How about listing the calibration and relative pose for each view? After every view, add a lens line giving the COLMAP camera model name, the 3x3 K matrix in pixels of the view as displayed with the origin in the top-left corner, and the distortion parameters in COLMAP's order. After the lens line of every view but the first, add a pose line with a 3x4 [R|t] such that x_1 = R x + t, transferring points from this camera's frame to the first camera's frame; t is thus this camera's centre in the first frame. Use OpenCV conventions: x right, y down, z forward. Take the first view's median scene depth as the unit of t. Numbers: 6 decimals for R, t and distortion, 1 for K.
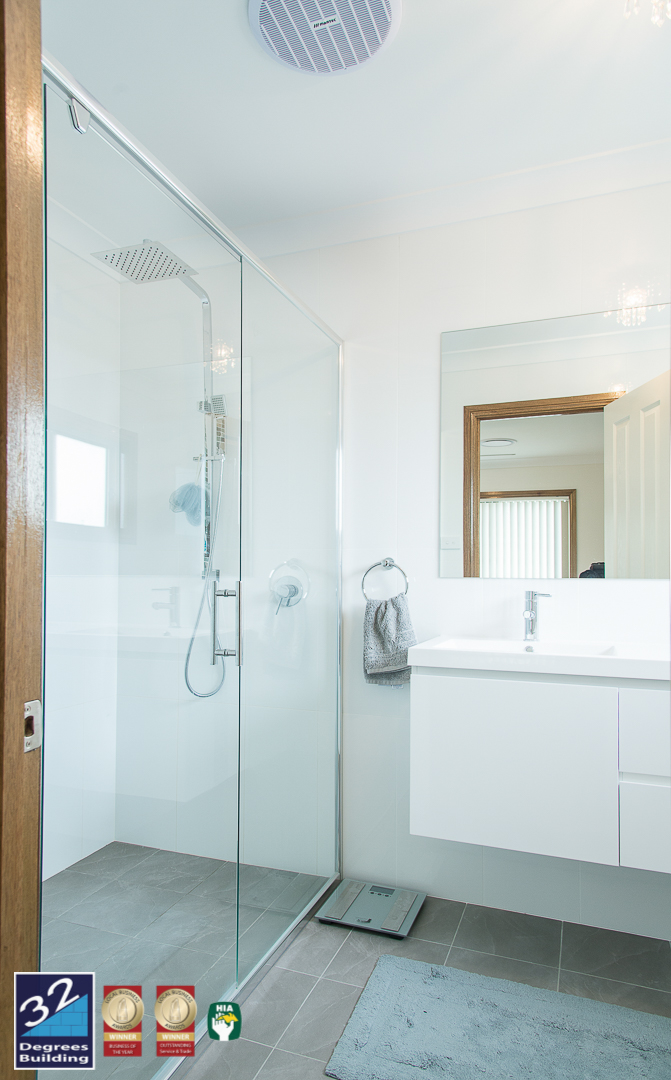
lens RADIAL K [[688.2, 0, 318.9], [0, 688.2, 573.6], [0, 0, 1]] dist [0.024601, -0.001310]
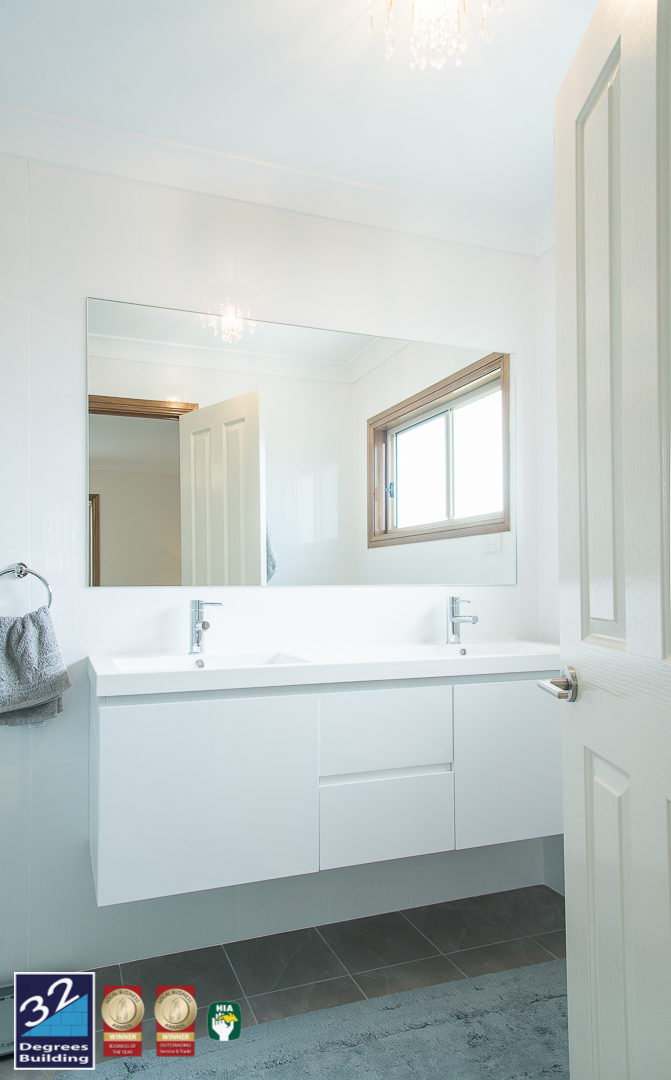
lens RADIAL K [[688.2, 0, 318.9], [0, 688.2, 573.6], [0, 0, 1]] dist [0.024601, -0.001310]
pose [[0.746750, -0.001273, 0.665104, -0.176657], [0.008103, 0.999941, -0.007183, -0.002110], [-0.665056, 0.010753, 0.746716, 0.186461]]
